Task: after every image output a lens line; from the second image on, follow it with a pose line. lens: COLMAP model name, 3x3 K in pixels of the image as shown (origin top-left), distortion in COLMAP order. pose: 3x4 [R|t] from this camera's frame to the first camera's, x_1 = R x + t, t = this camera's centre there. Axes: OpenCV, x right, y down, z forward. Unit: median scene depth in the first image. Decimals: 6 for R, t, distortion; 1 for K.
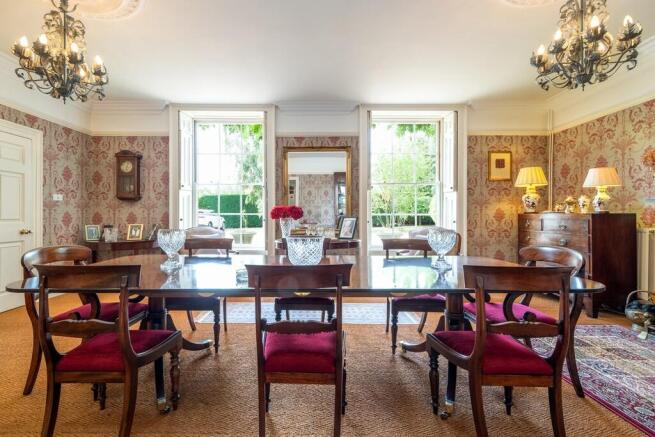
lens RADIAL K [[281.4, 0, 327.5], [0, 281.4, 218.5], [0, 0, 1]] dist [0.009774, -0.000476]
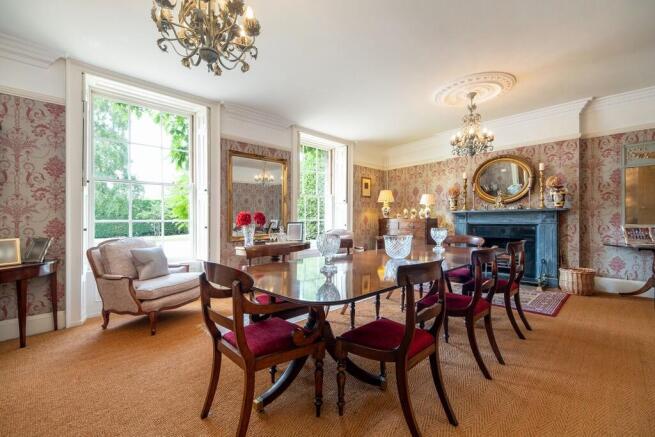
lens RADIAL K [[281.4, 0, 327.5], [0, 281.4, 218.5], [0, 0, 1]] dist [0.009774, -0.000476]
pose [[0.706606, -0.003391, 0.707599, -0.598557], [0.021372, 0.999635, -0.016551, 0.000298], [-0.707284, 0.026817, 0.706420, 0.095260]]
